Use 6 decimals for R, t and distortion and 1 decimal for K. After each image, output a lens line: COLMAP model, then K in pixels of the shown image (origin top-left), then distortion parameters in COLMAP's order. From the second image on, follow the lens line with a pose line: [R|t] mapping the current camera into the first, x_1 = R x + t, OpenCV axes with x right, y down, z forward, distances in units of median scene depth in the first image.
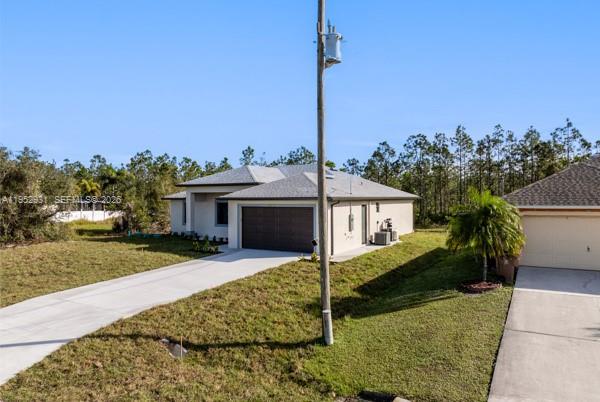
lens RADIAL K [[432.6, 0, 300.0], [0, 432.6, 201.0], [0, 0, 1]] dist [-0.027695, -0.000689]
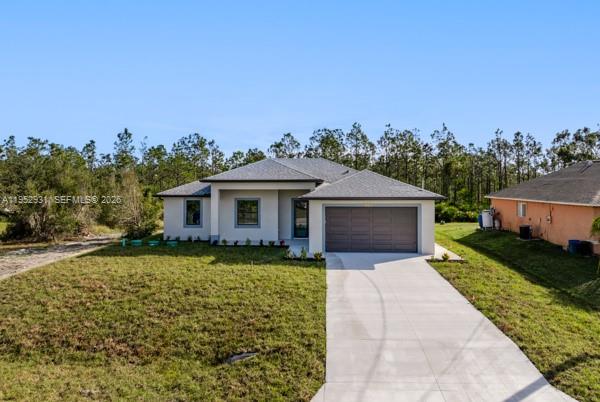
lens RADIAL K [[432.6, 0, 300.0], [0, 432.6, 201.0], [0, 0, 1]] dist [-0.027695, -0.000689]
pose [[0.884507, -0.016088, 0.466250, -0.509303], [0.001116, 0.999475, 0.032369, -0.024006], [-0.466526, -0.028111, 0.884061, 0.189085]]
